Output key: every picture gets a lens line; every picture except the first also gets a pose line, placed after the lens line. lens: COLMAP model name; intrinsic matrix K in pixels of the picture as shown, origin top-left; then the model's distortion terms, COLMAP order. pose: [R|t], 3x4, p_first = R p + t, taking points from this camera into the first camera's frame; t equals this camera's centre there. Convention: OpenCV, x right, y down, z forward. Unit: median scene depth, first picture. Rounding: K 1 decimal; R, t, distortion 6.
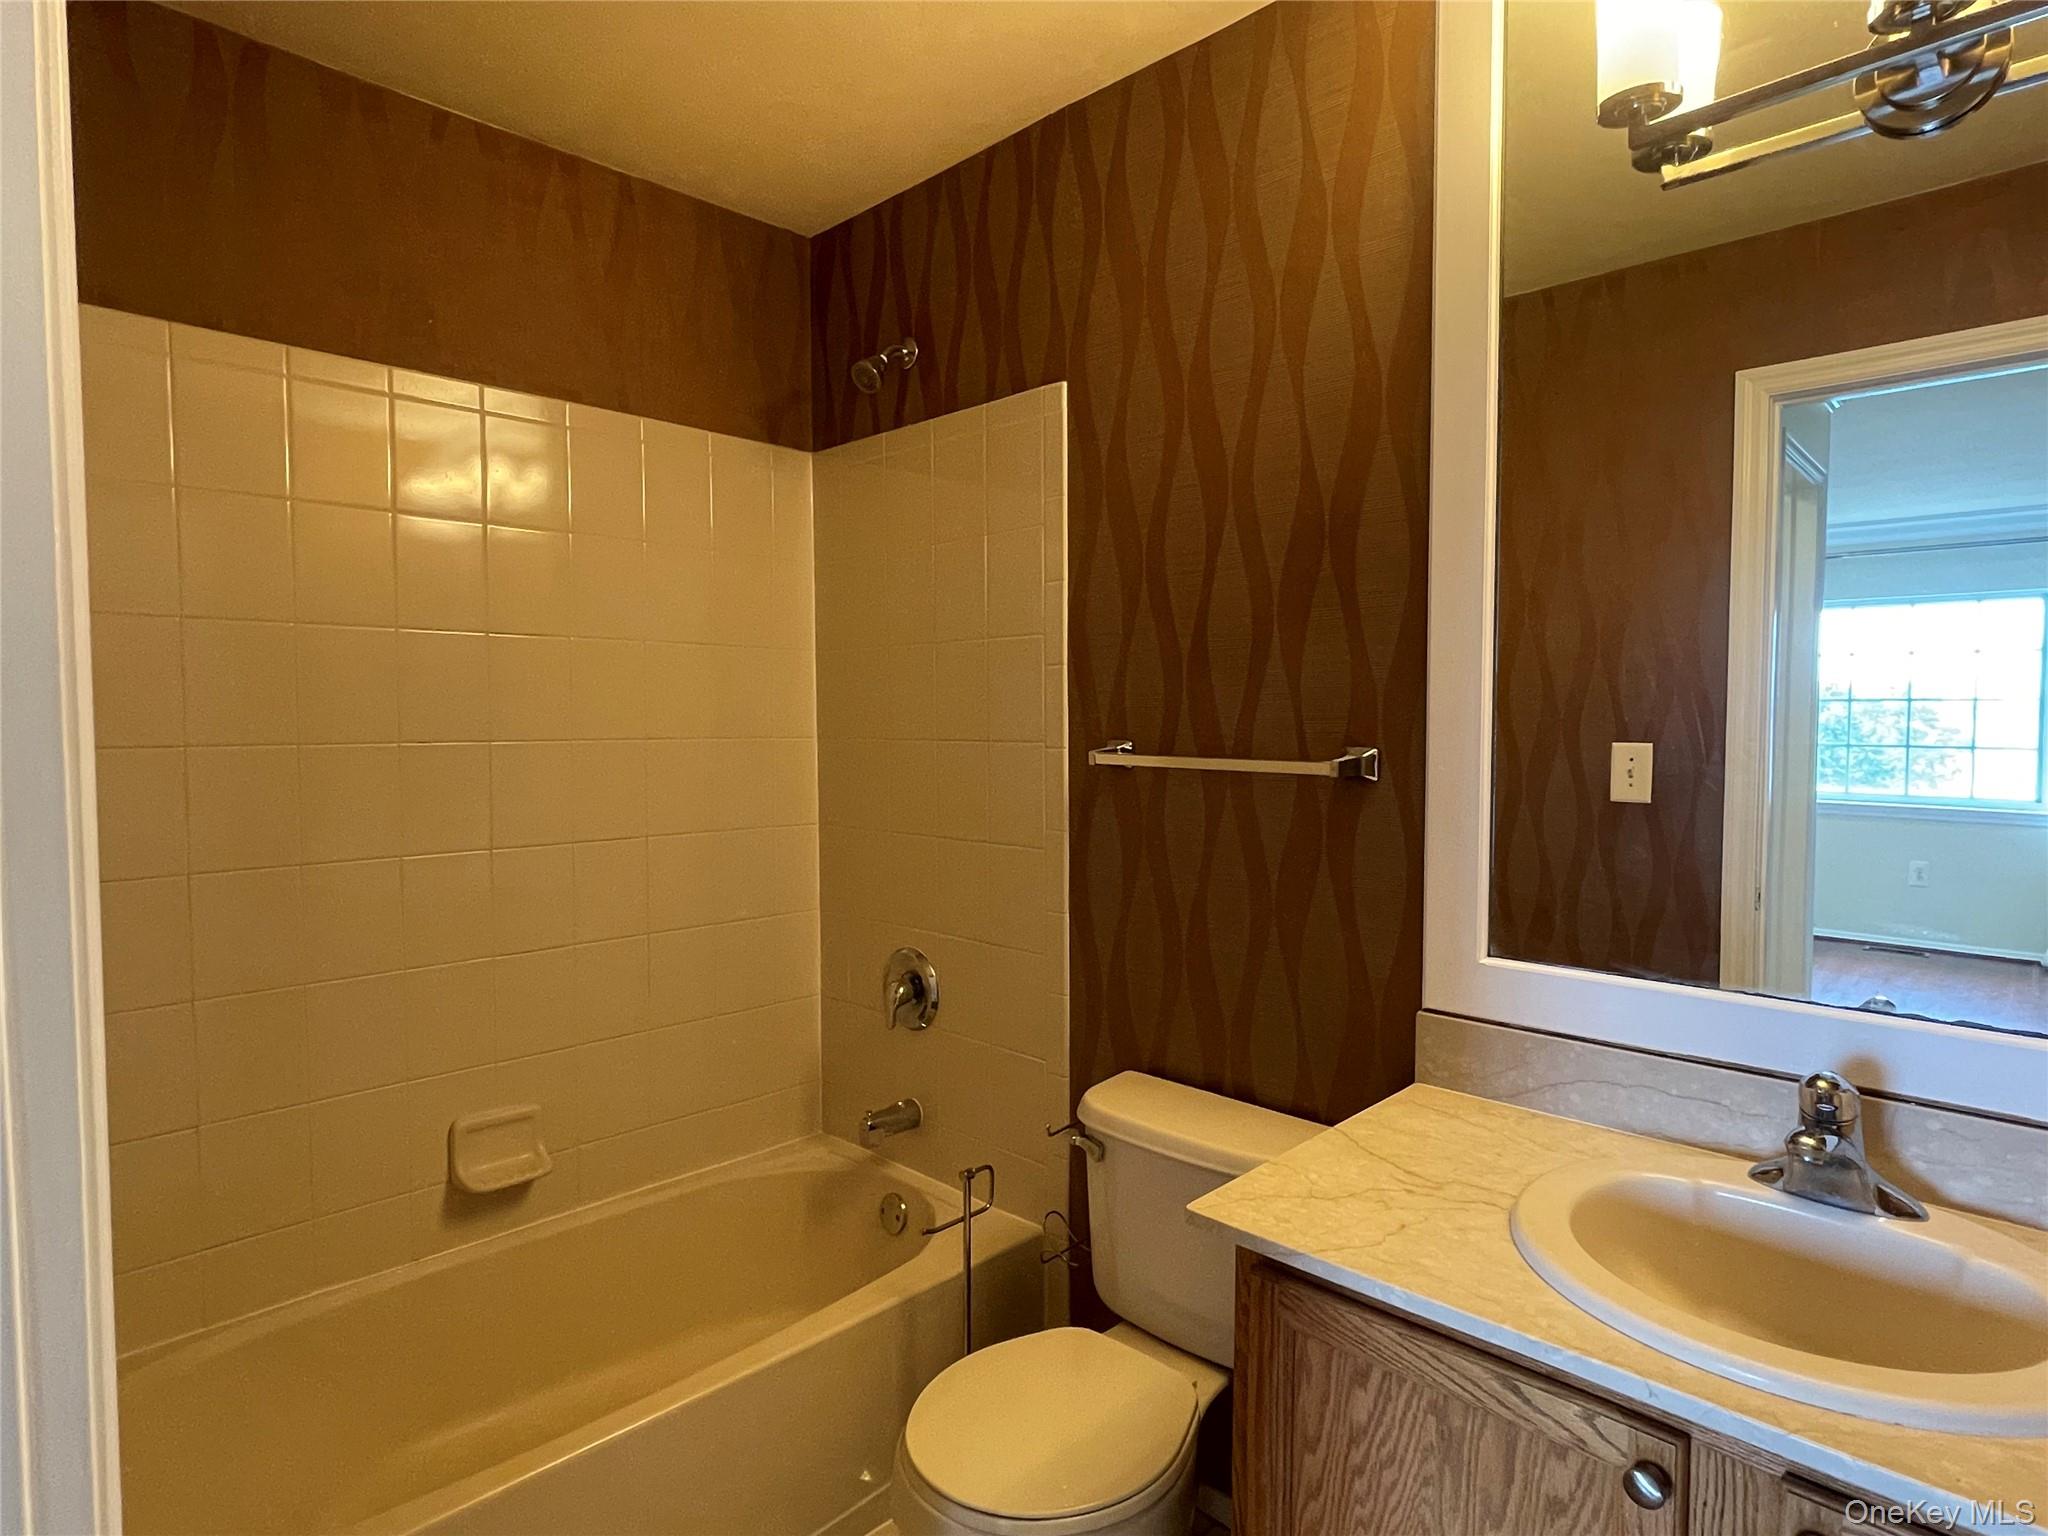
lens RADIAL K [[1118.3, 0, 1024.0], [0, 1118.3, 768.0], [0, 0, 1]] dist [-0.002918, -0.001125]
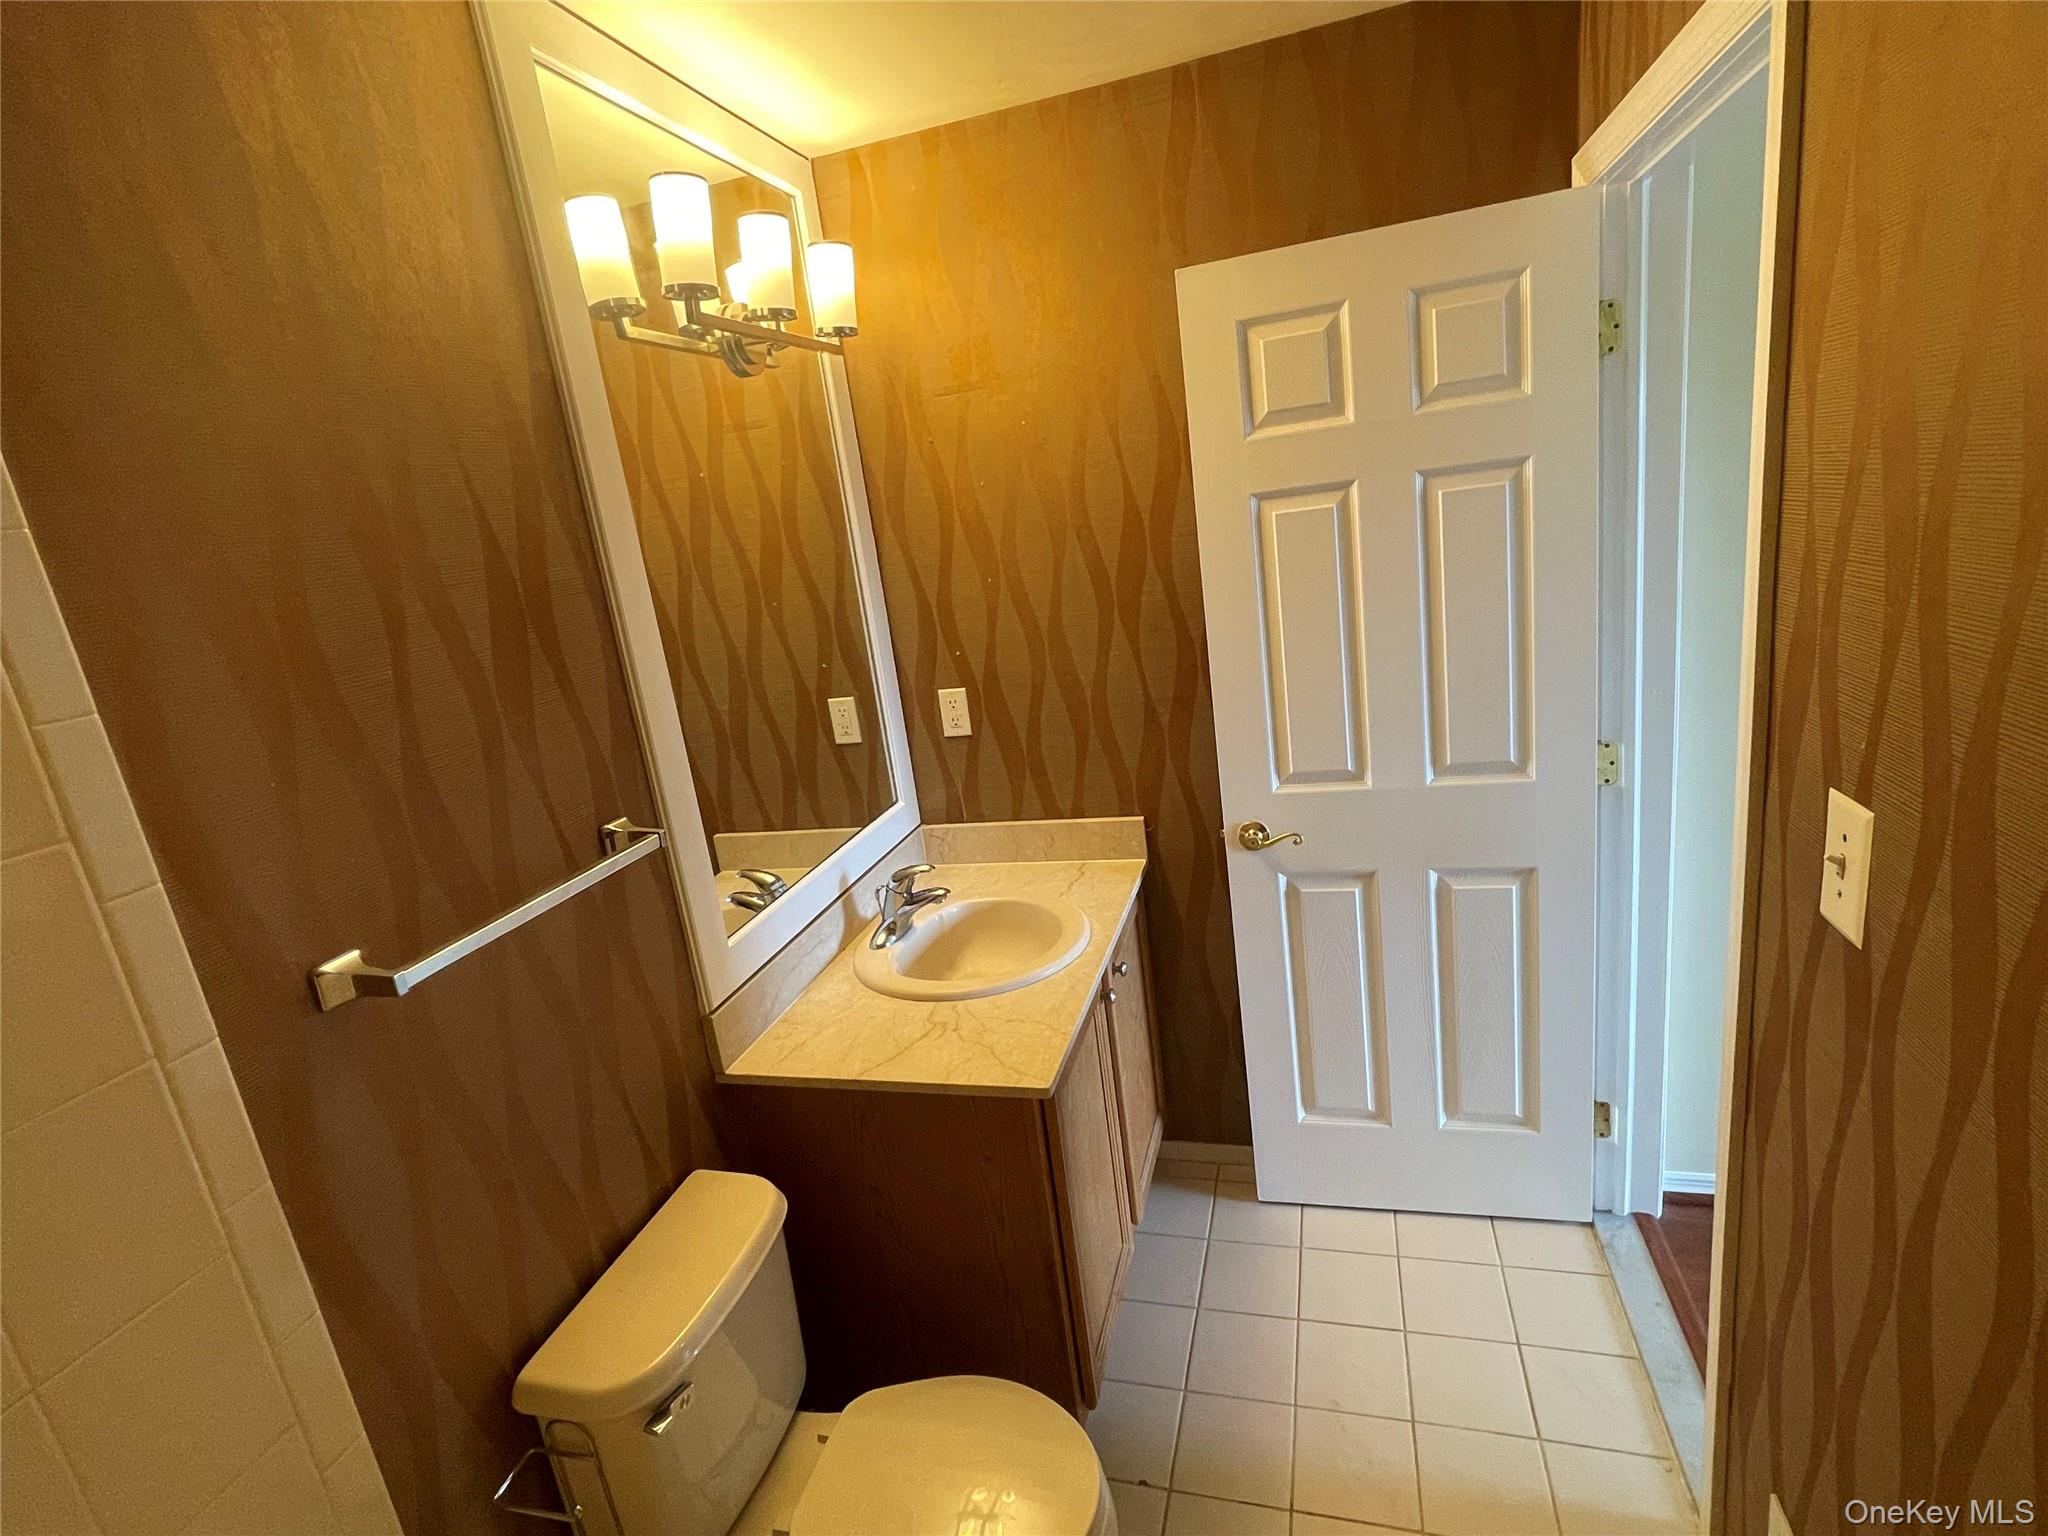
lens RADIAL K [[976.6, 0, 1024.0], [0, 976.6, 768.0], [0, 0, 1]] dist [-0.000294, -0.000013]
pose [[-0.472512, -0.146634, 0.869040, -0.607358], [0.186629, 0.947052, 0.261271, -0.216690], [-0.861338, 0.285642, -0.420127, 1.019421]]
